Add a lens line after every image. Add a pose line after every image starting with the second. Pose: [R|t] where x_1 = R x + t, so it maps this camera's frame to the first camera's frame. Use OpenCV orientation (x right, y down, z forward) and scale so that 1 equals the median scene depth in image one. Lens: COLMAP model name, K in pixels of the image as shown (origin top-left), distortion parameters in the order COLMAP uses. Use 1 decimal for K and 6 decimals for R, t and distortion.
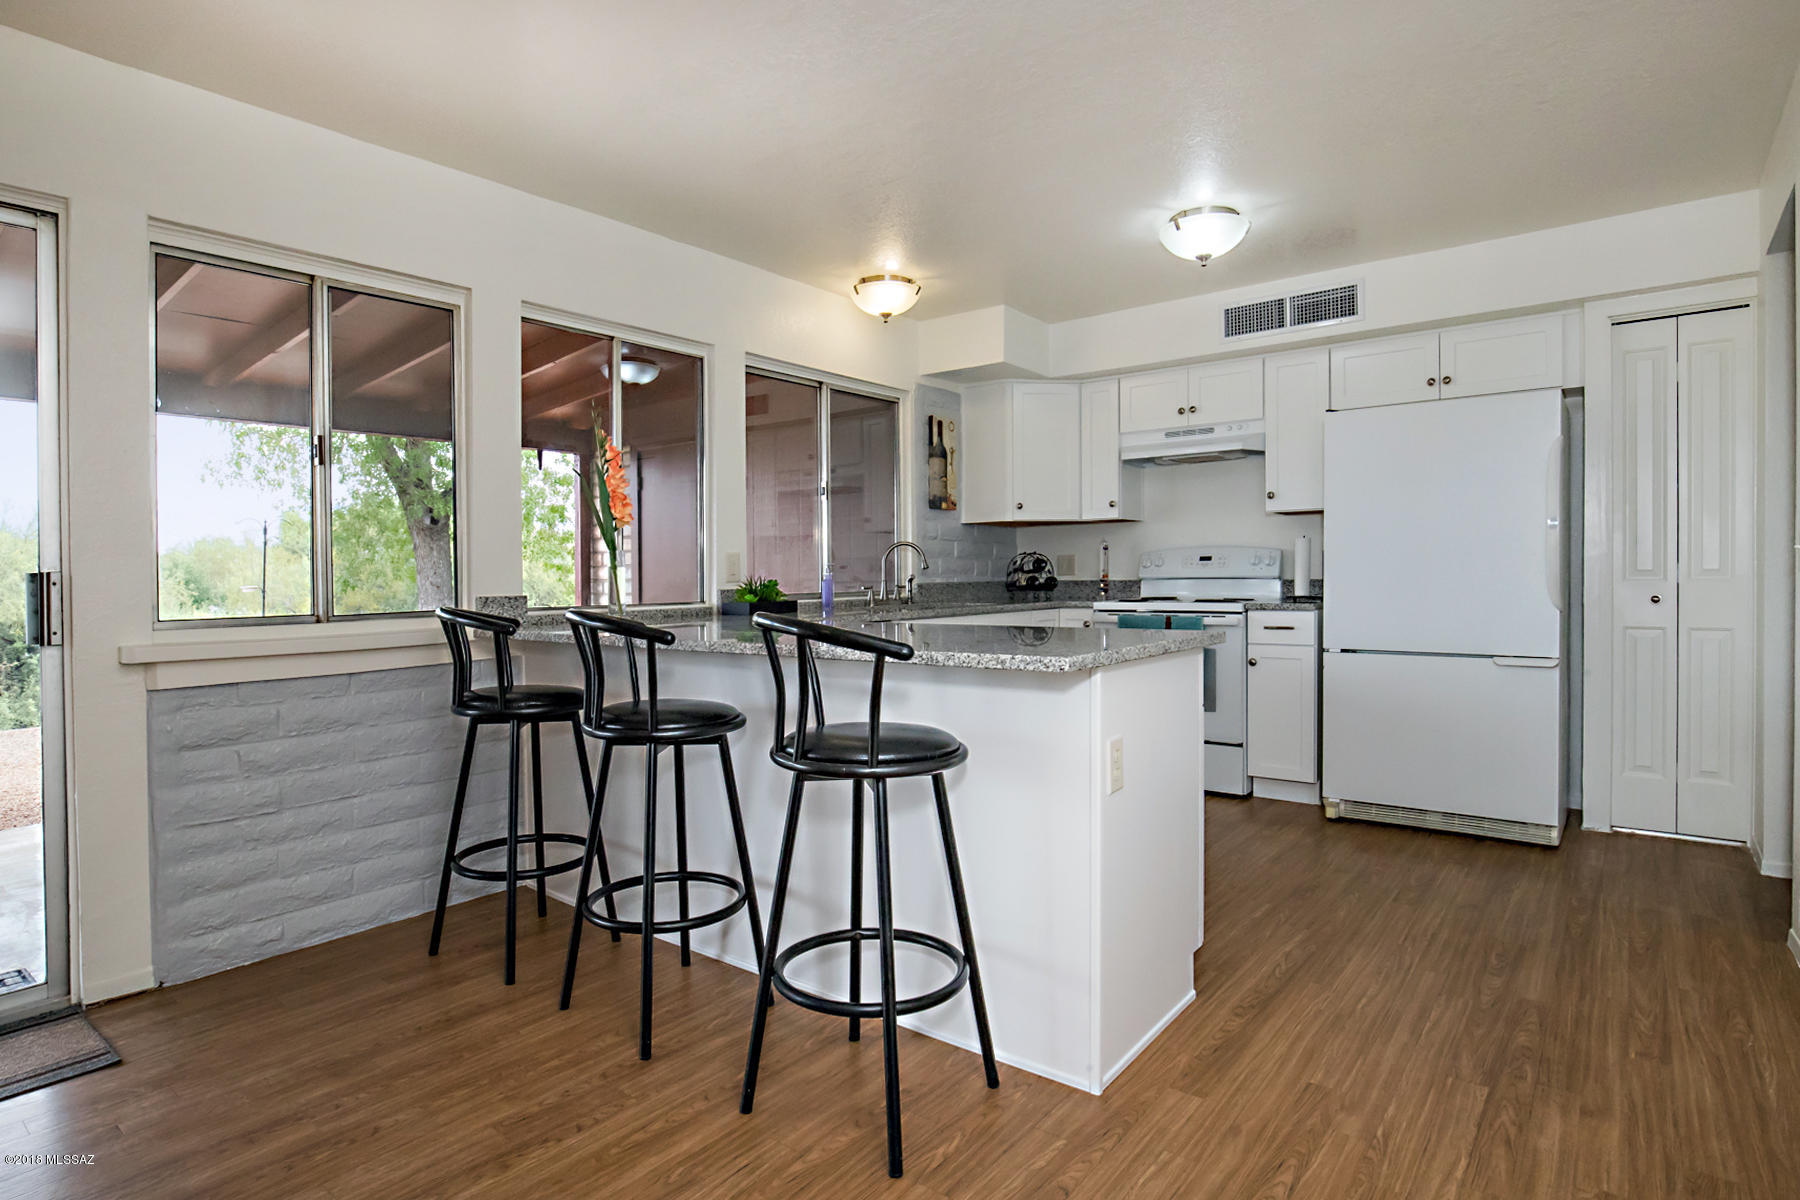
lens RADIAL K [[967.1, 0, 892.8], [0, 967.1, 596.5], [0, 0, 1]] dist [-0.017943, 0.001051]
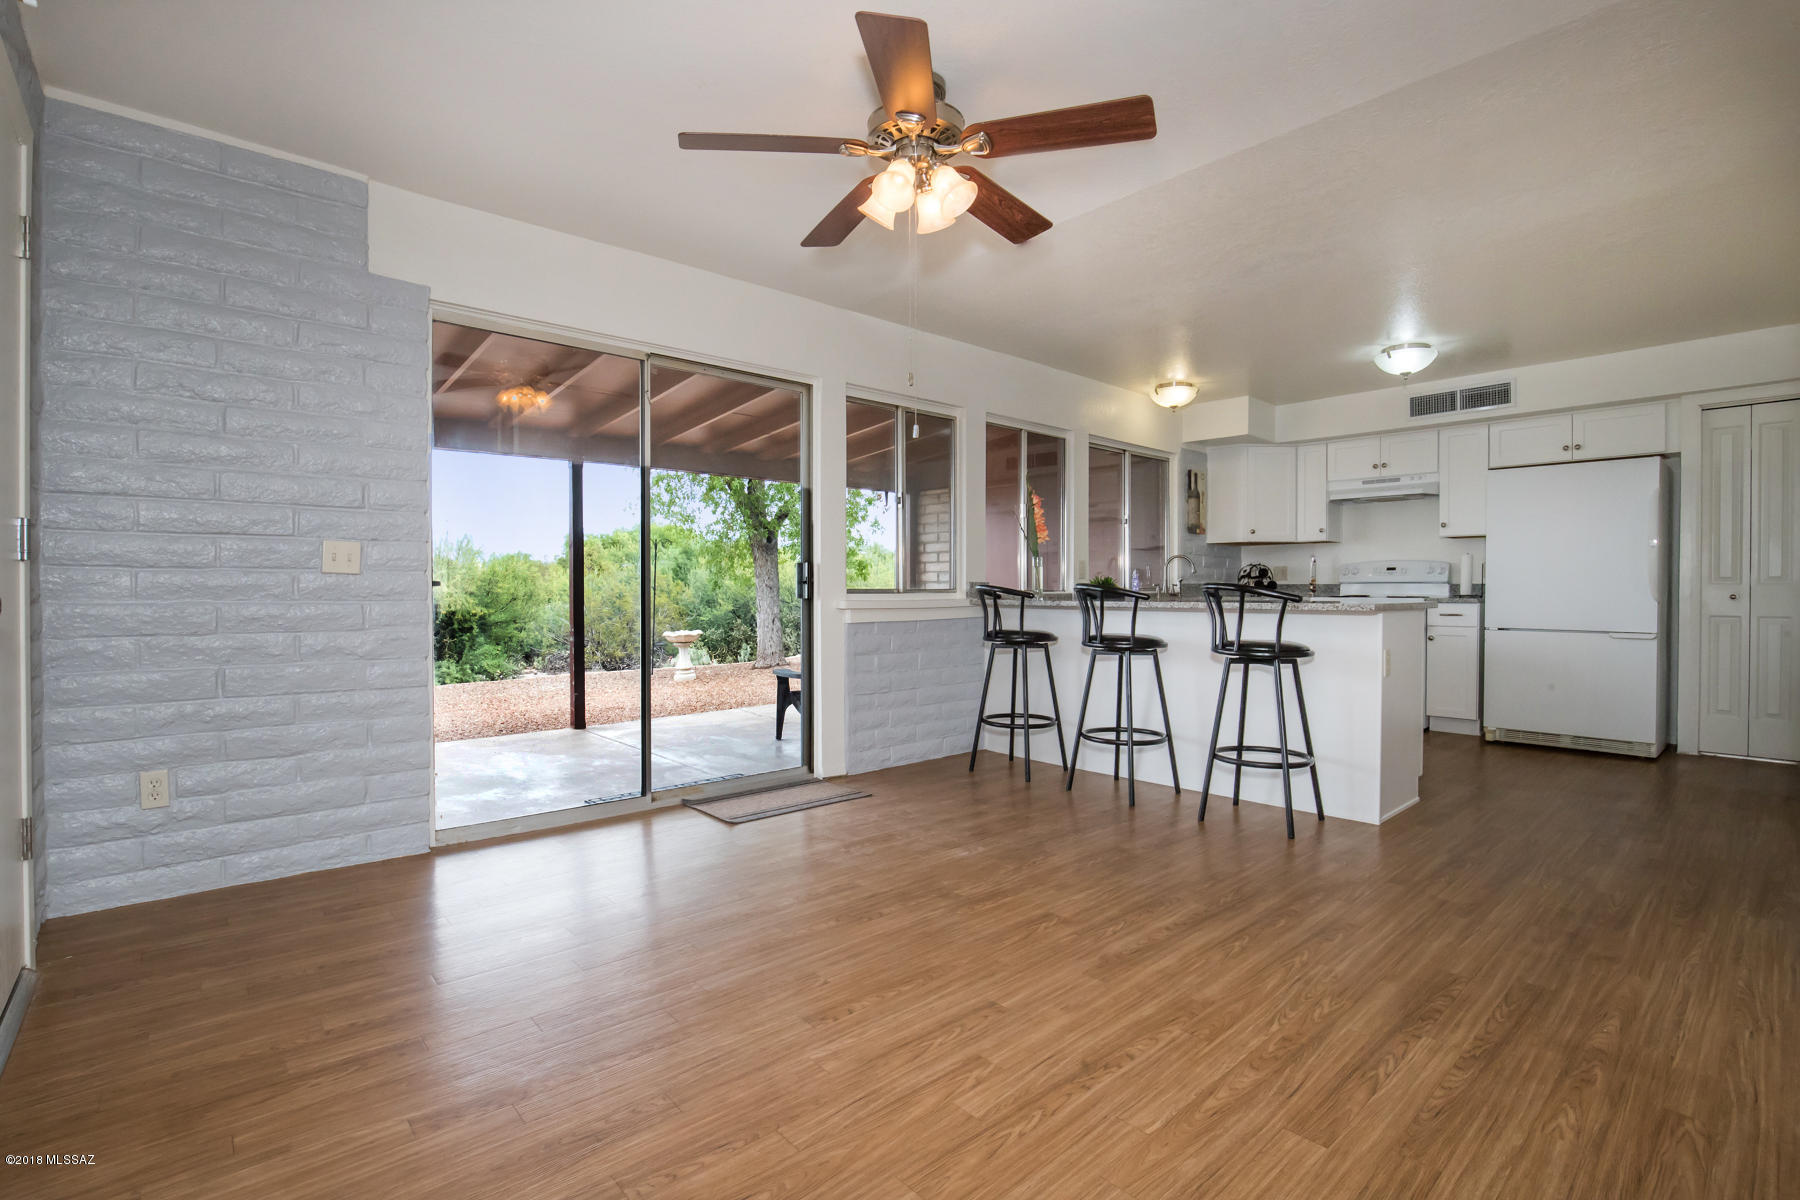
lens RADIAL K [[852.2, 0, 897.6], [0, 852.2, 597.2], [0, 0, 1]] dist [-0.018945, 0.000832]
pose [[0.986643, 0.016836, -0.162028, -0.232308], [-0.019286, 0.999722, -0.013559, 0.040260], [0.161755, 0.016502, 0.986693, -0.425862]]
